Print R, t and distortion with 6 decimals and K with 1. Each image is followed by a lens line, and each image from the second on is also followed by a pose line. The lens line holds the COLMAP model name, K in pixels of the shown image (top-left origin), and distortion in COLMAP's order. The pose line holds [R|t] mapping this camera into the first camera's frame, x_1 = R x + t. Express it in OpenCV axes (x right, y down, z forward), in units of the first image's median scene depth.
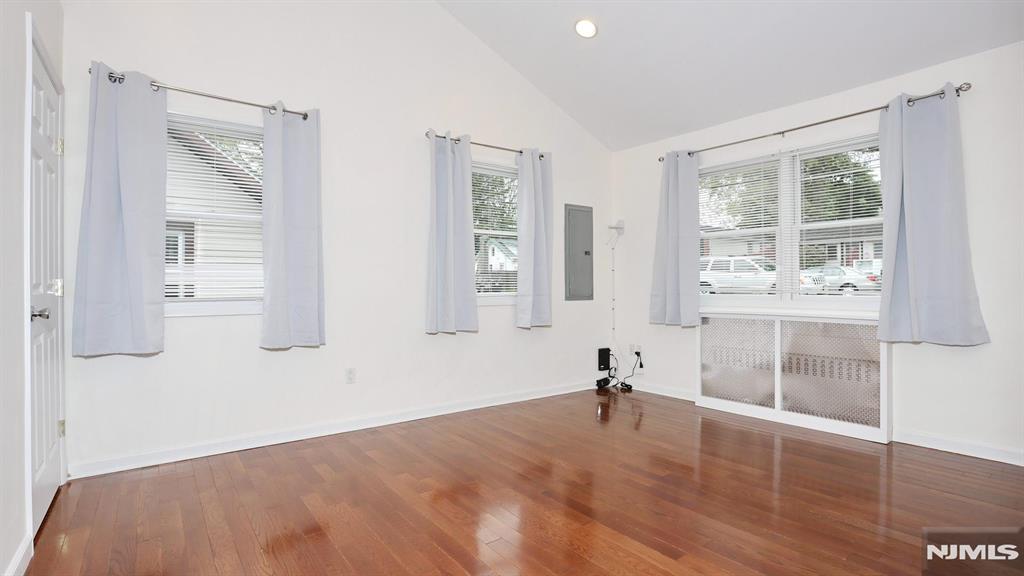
lens RADIAL K [[489.7, 0, 507.1], [0, 489.7, 289.0], [0, 0, 1]] dist [-0.079295, 0.045118]
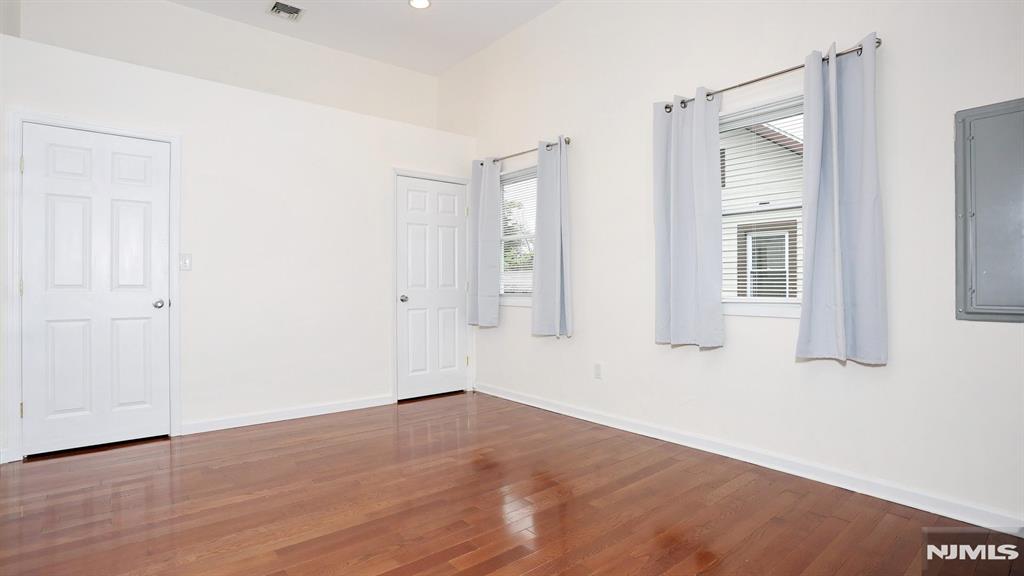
lens RADIAL K [[489.7, 0, 507.1], [0, 489.7, 289.0], [0, 0, 1]] dist [-0.079295, 0.045118]
pose [[0.080465, 0.015358, -0.996639, 0.712902], [-0.008194, 0.999858, 0.014746, -0.013635], [0.996724, 0.006979, 0.080580, 0.709546]]
